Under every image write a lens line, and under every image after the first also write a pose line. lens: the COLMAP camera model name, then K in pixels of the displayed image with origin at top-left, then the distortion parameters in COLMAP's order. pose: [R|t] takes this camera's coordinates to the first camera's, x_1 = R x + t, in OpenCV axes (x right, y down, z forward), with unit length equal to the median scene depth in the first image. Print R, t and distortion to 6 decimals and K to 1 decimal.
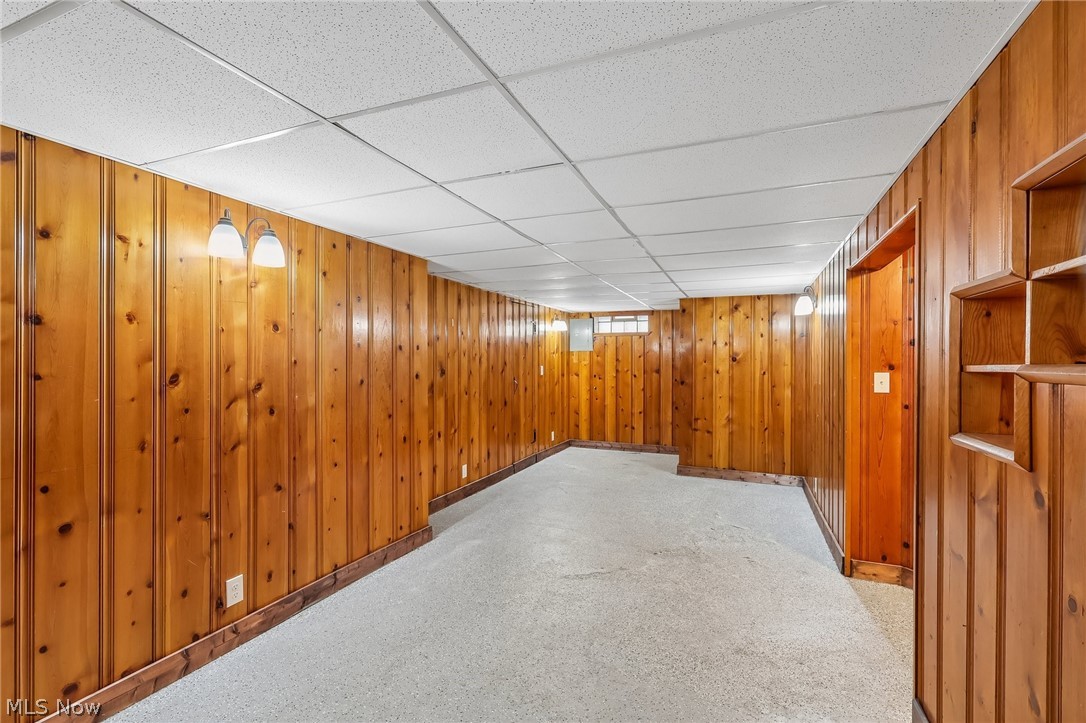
lens RADIAL K [[505.1, 0, 540.1], [0, 505.1, 363.7], [0, 0, 1]] dist [-0.003776, 0.002436]
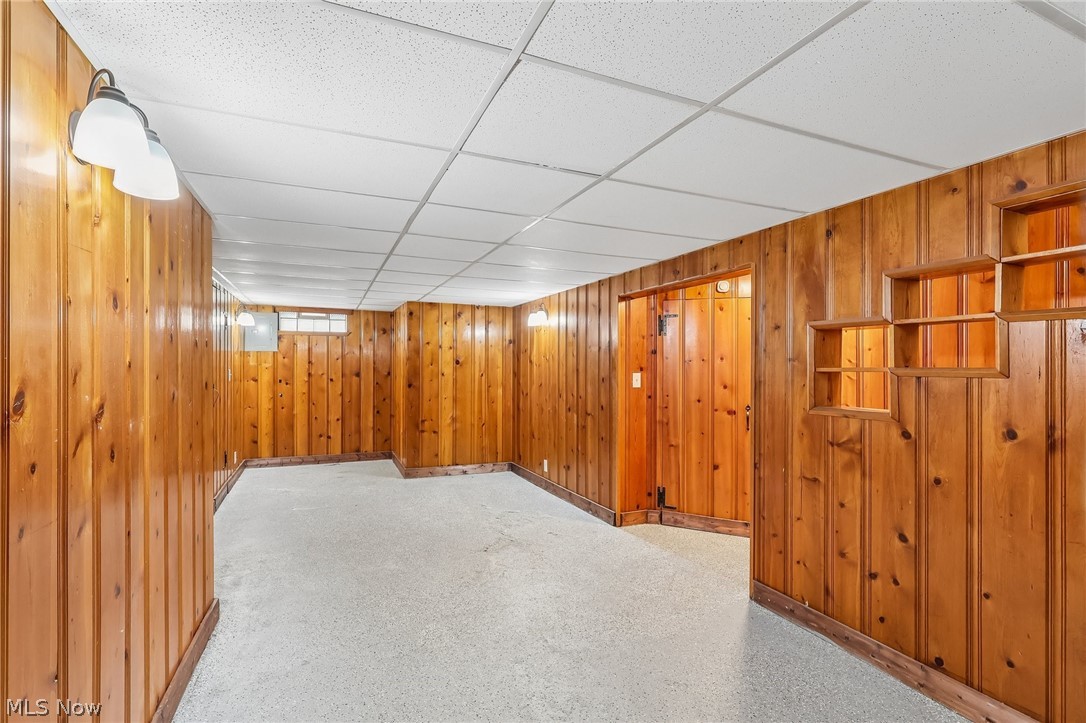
lens RADIAL K [[505.1, 0, 543.7], [0, 505.1, 364.2], [0, 0, 1]] dist [-0.003776, 0.002436]
pose [[0.688437, 0.002377, 0.725292, -0.264024], [0.000432, 0.999993, -0.003688, -0.000773], [-0.725296, 0.002852, 0.688432, 0.121430]]
